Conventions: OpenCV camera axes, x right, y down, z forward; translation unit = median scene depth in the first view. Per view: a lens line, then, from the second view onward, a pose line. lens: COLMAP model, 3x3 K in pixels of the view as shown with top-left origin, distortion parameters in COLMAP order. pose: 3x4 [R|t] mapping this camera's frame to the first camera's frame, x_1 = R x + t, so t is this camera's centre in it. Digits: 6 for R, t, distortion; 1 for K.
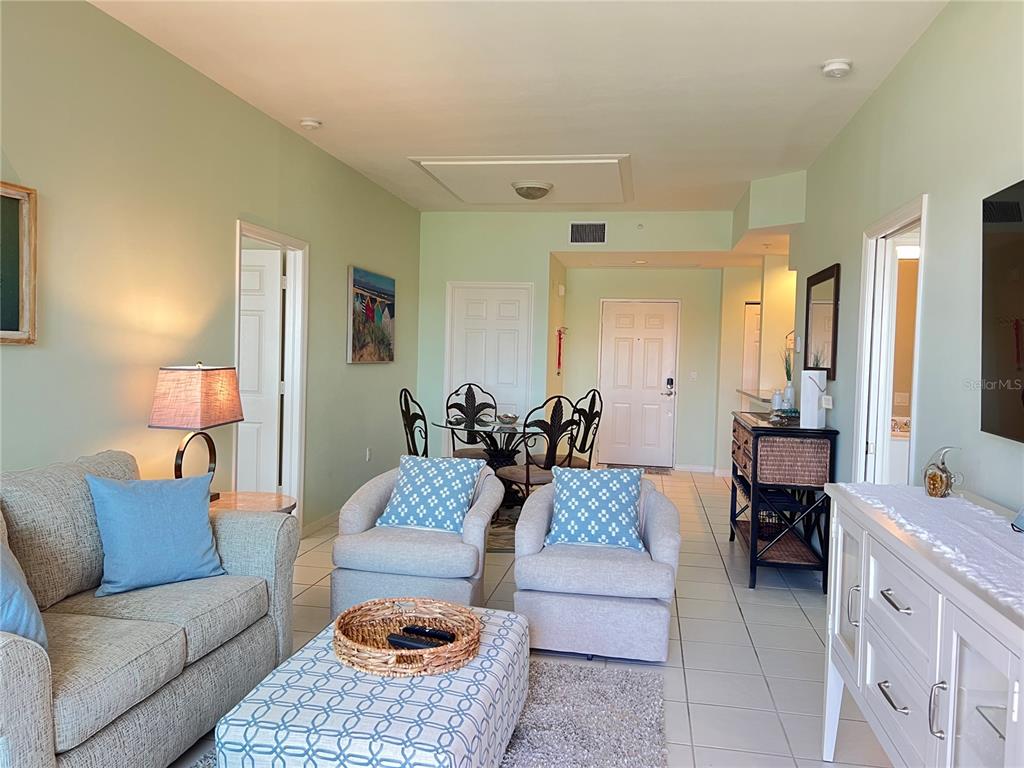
lens RADIAL K [[772.3, 0, 509.8], [0, 772.3, 383.4], [0, 0, 1]] dist [0.068060, -0.089570]
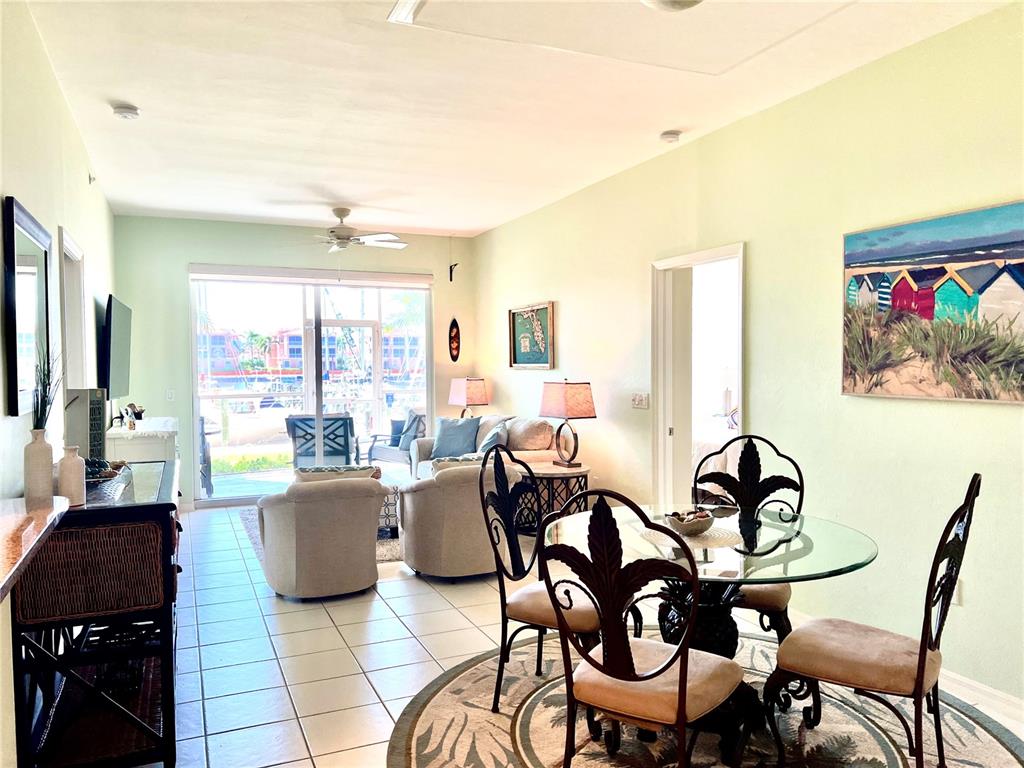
lens RADIAL K [[775.8, 0, 499.6], [0, 775.8, 388.6], [0, 0, 1]] dist [0.055753, -0.089319]
pose [[-0.838626, -0.007688, -0.544654, 0.344301], [-0.042693, 0.997752, 0.051652, -0.049695], [0.543032, 0.066569, -0.837069, 1.329387]]
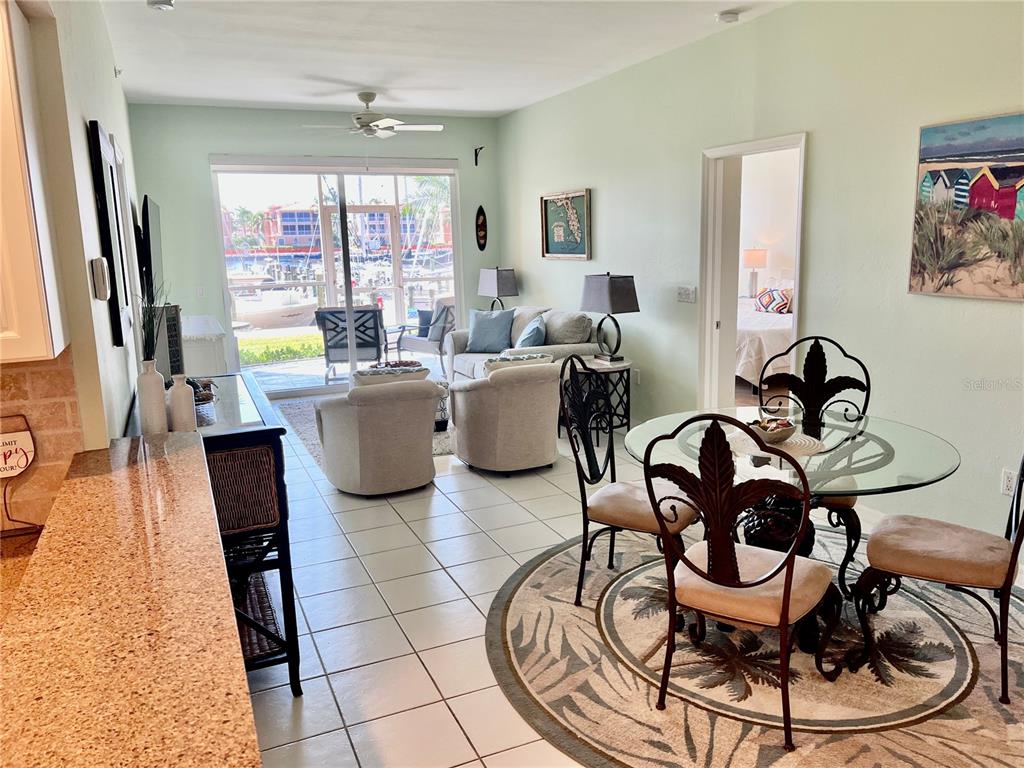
lens RADIAL K [[772.3, 0, 509.8], [0, 772.3, 383.4], [0, 0, 1]] dist [0.068060, -0.089570]
pose [[-0.830499, 0.093971, -0.549037, 0.387914], [-0.024043, 0.978701, 0.203879, -0.072303], [0.556502, 0.182522, -0.810550, 1.299659]]
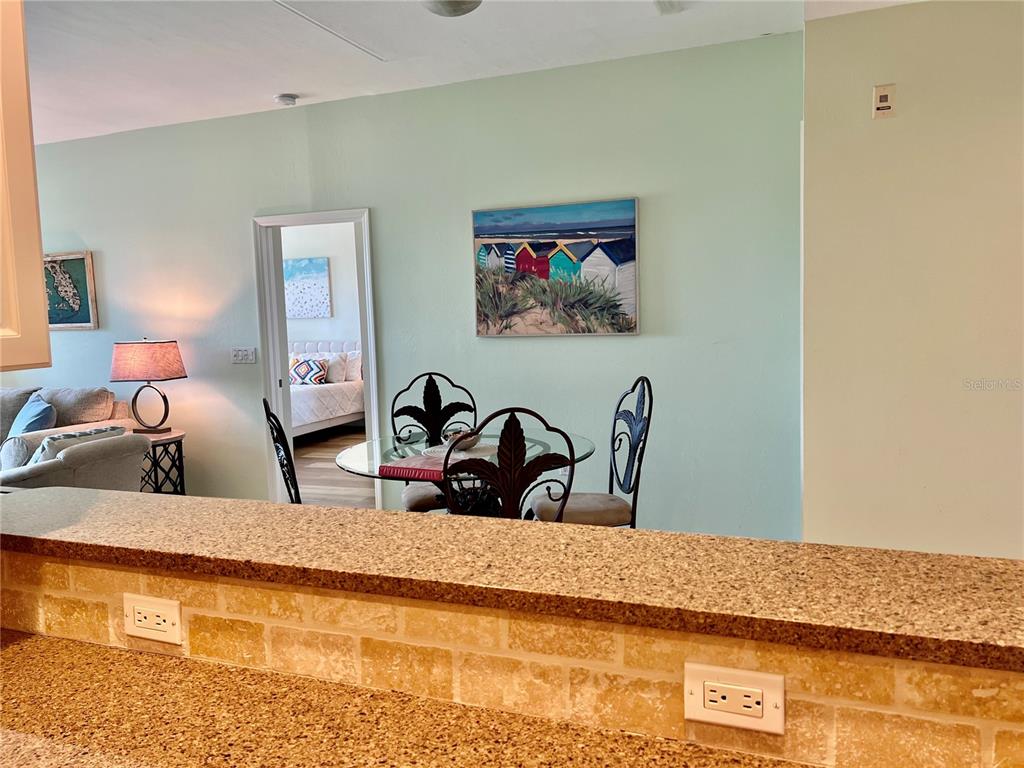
lens RADIAL K [[772.3, 0, 509.8], [0, 772.3, 383.4], [0, 0, 1]] dist [0.068060, -0.089570]
pose [[-0.190749, 0.065676, -0.979439, 0.543842], [-0.016435, 0.997406, 0.070081, -0.033446], [0.981501, 0.029465, -0.189175, 1.150360]]
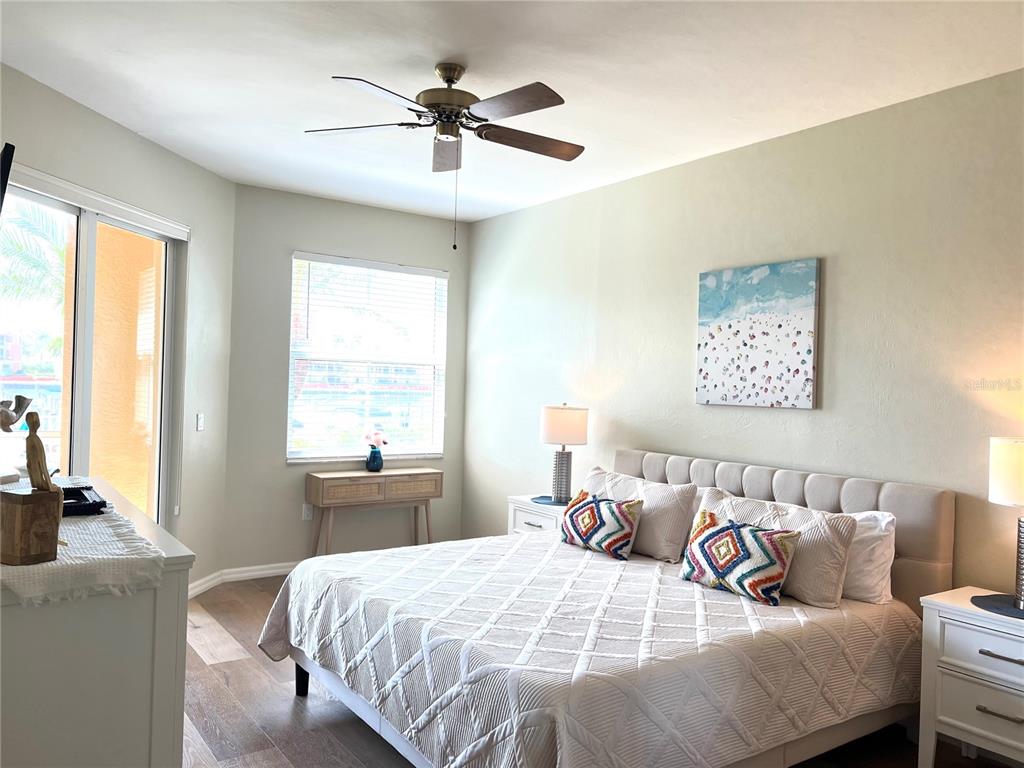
lens RADIAL K [[772.3, 0, 509.8], [0, 772.3, 383.4], [0, 0, 1]] dist [0.068060, -0.089570]
pose [[-0.701814, -0.051184, -0.710519, -0.316087], [-0.082454, 0.996548, 0.009656, -0.057023], [0.707572, 0.065362, -0.703612, 0.760253]]
